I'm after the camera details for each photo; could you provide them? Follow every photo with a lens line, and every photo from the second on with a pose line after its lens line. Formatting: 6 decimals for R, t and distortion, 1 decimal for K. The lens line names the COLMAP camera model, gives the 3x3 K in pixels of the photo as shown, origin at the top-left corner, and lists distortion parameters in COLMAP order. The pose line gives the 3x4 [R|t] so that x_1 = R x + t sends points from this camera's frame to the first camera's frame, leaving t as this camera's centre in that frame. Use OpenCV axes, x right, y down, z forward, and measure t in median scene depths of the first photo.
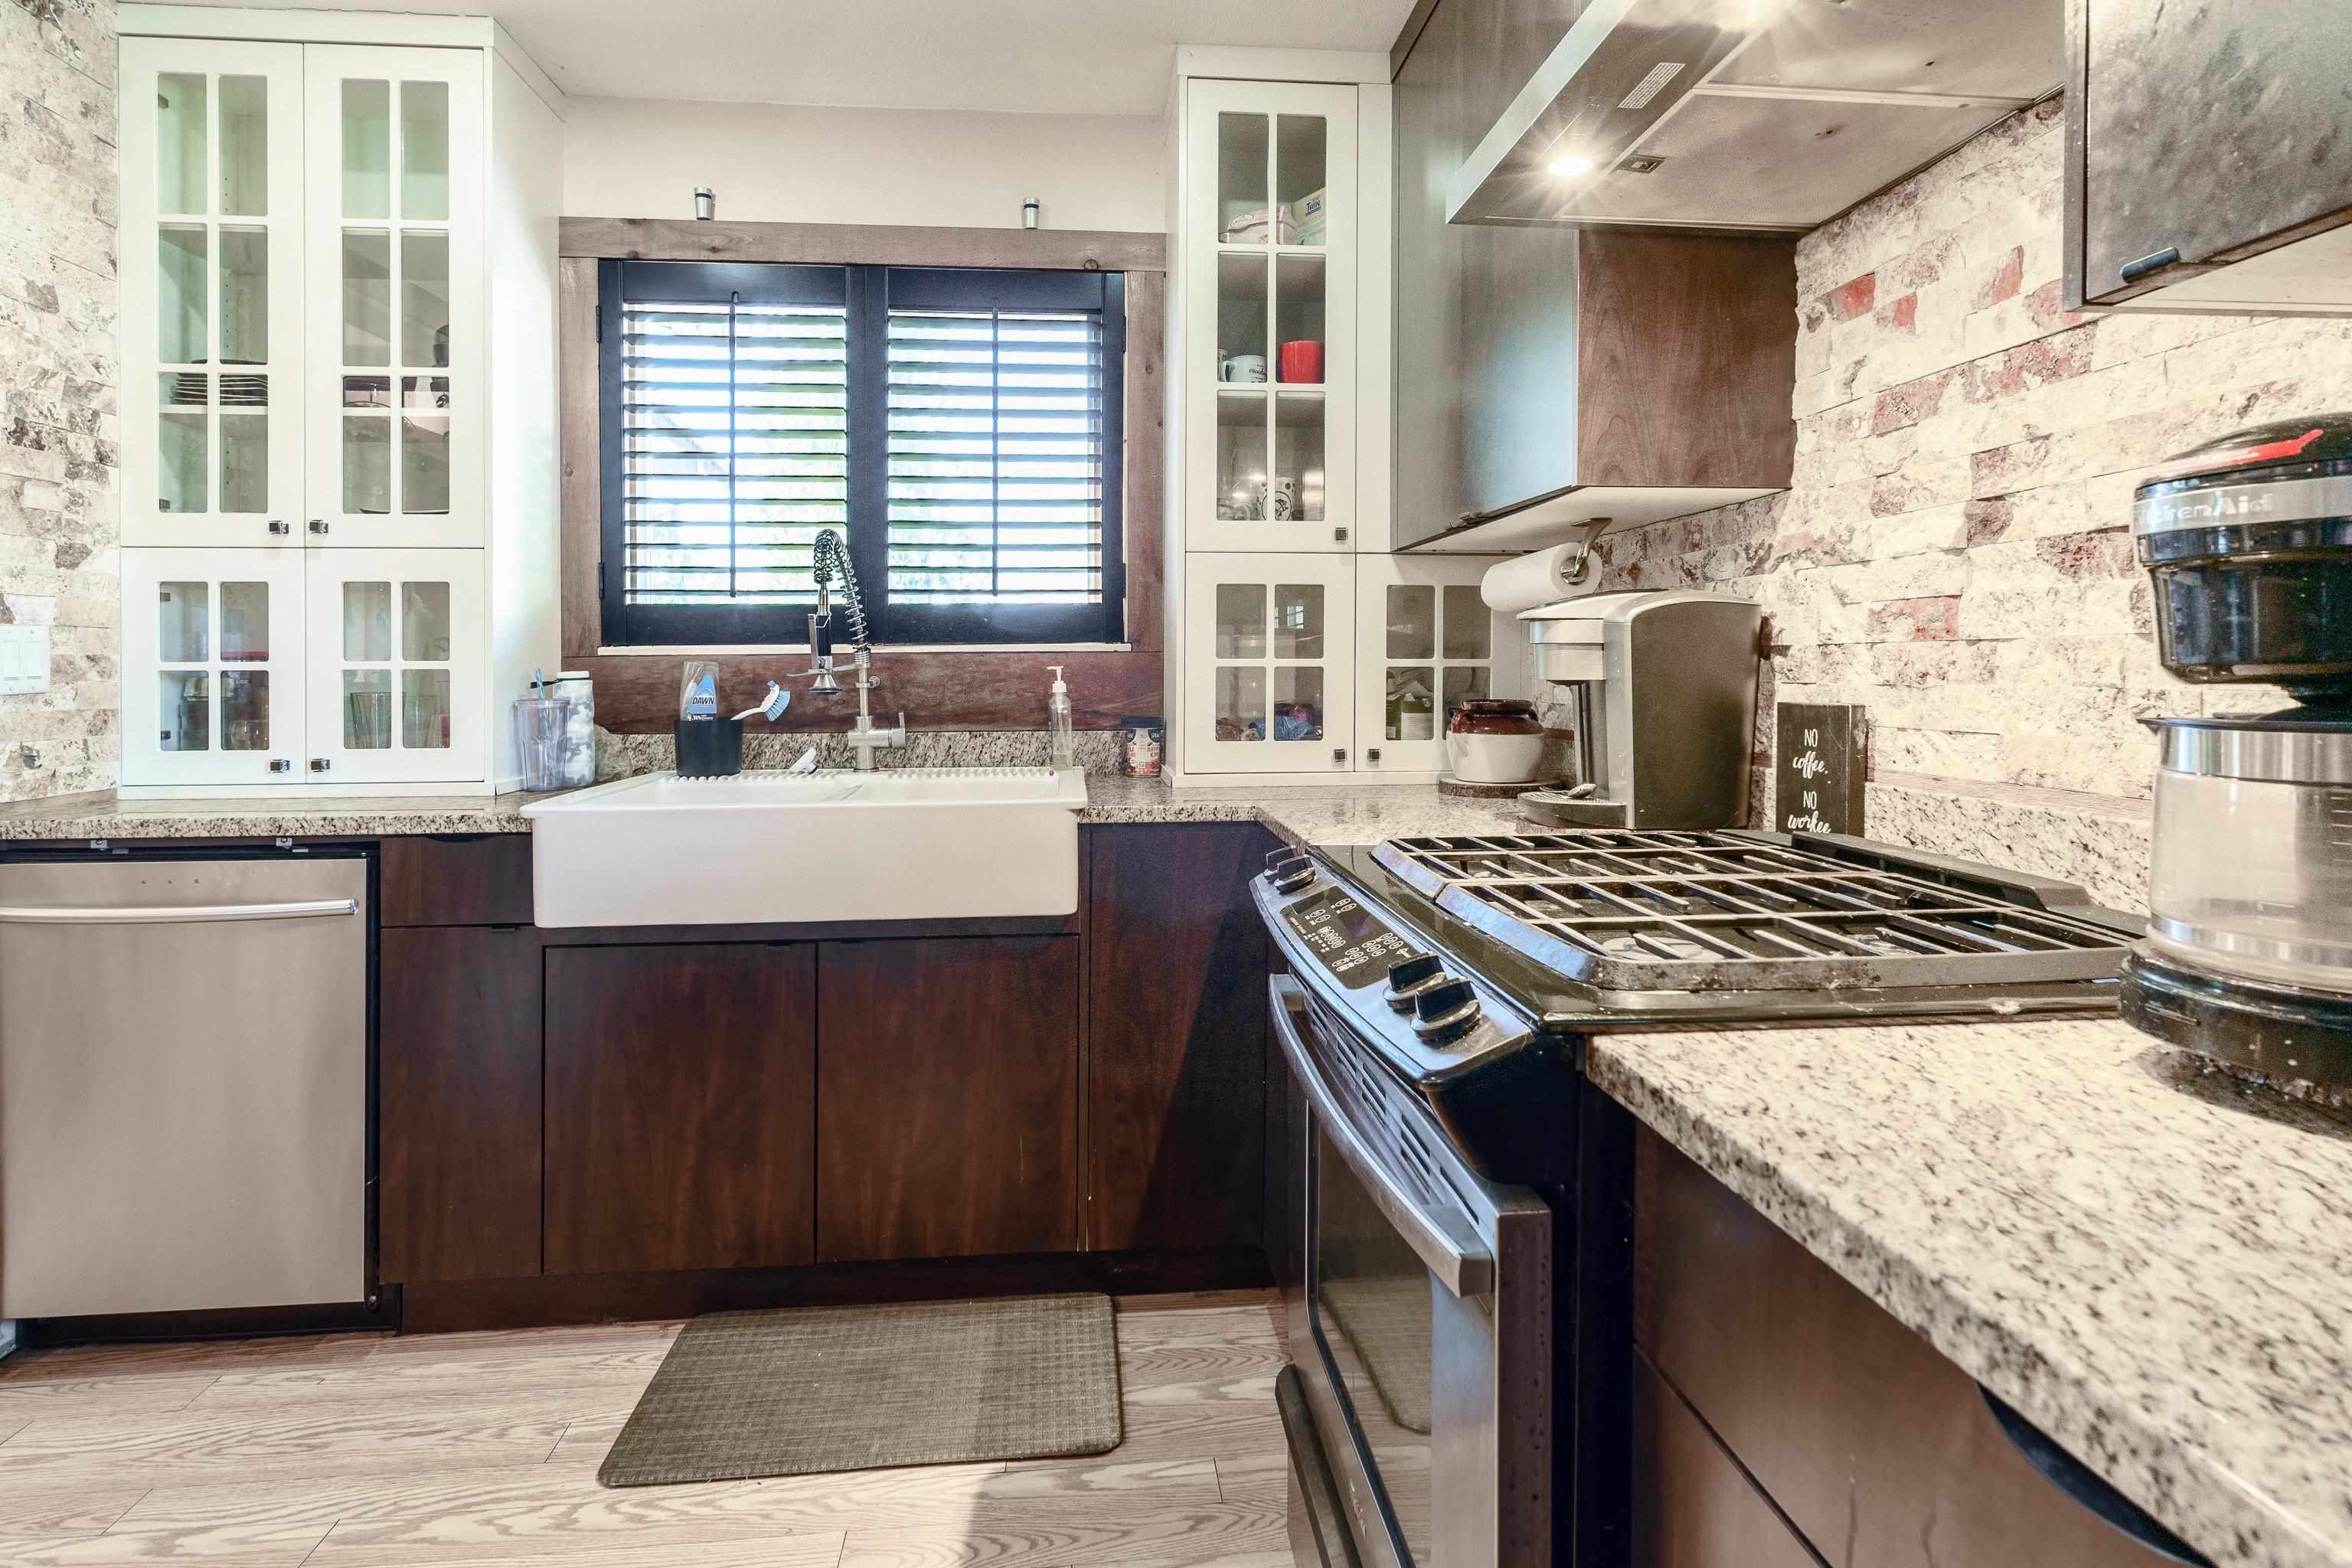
lens RADIAL K [[1184.6, 0, 1167.2], [0, 1184.6, 680.5], [0, 0, 1]] dist [0.011766, -0.000887]
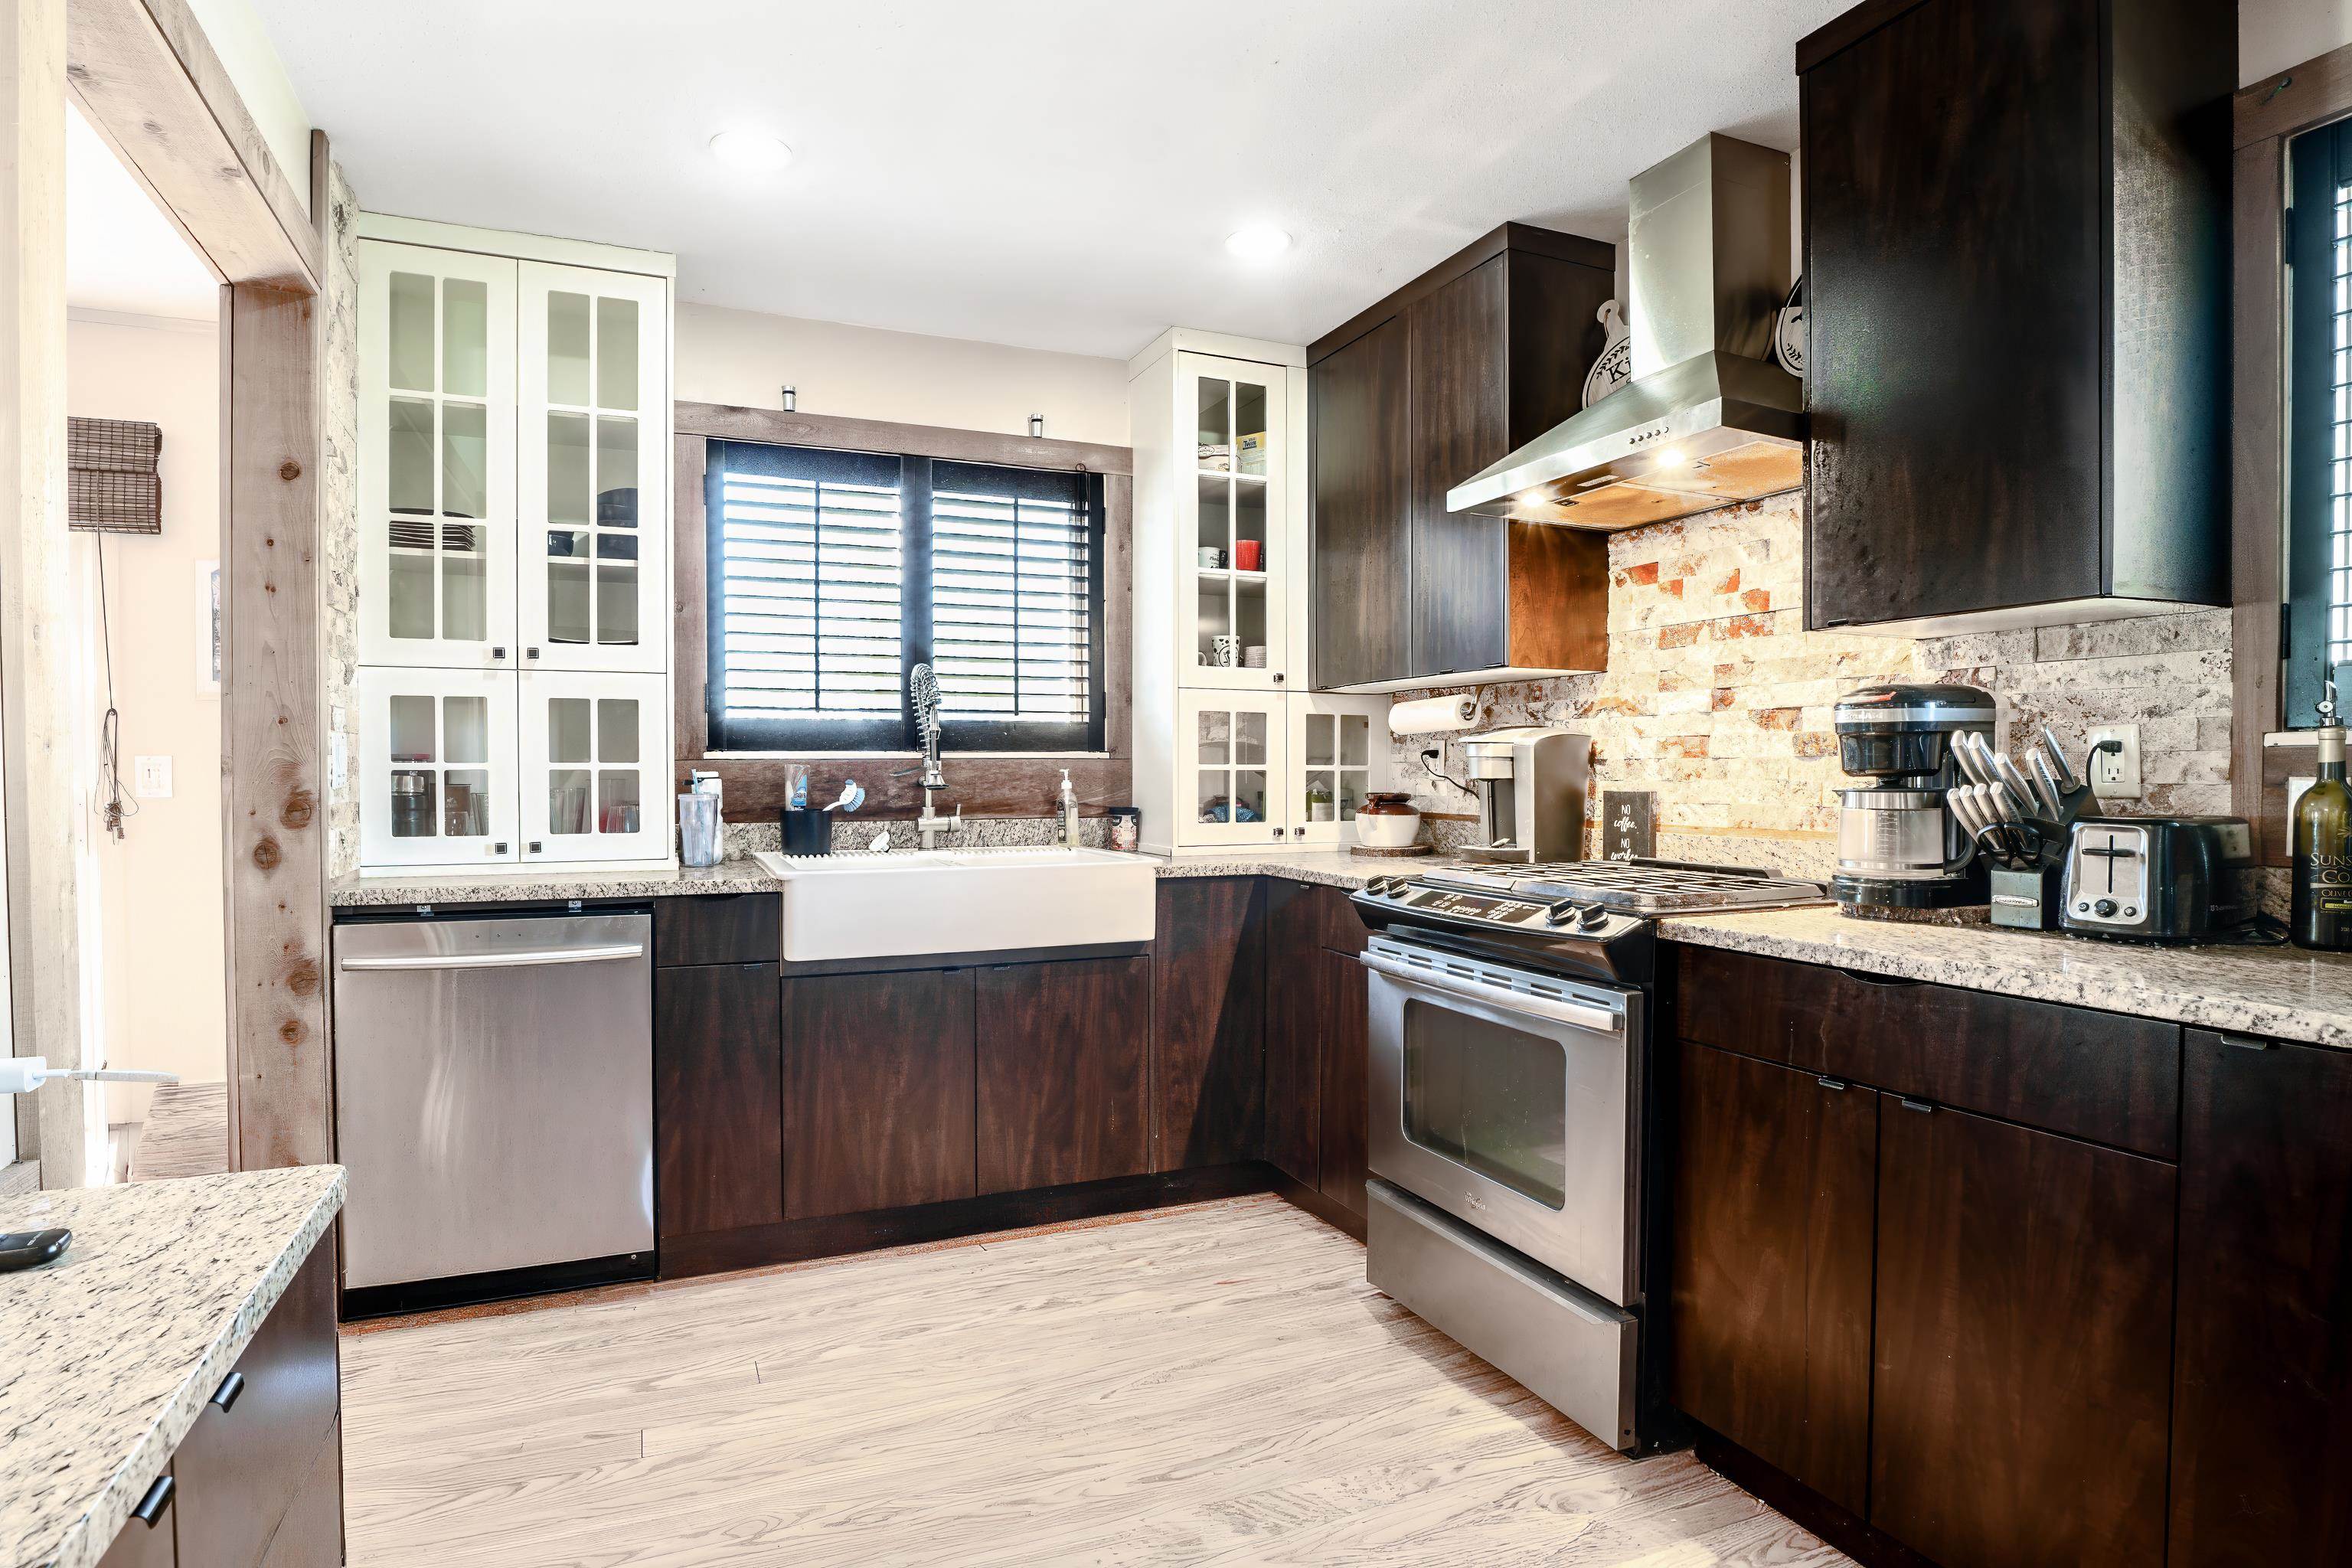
lens RADIAL K [[1286.8, 0, 1061.8], [0, 1286.8, 785.8], [0, 0, 1]] dist [-0.029084, 0.000336]
pose [[0.955091, 0.000478, 0.296313, -0.641892], [-0.000179, 0.999999, -0.001037, 0.009917], [-0.296313, 0.000938, 0.955090, -0.463369]]
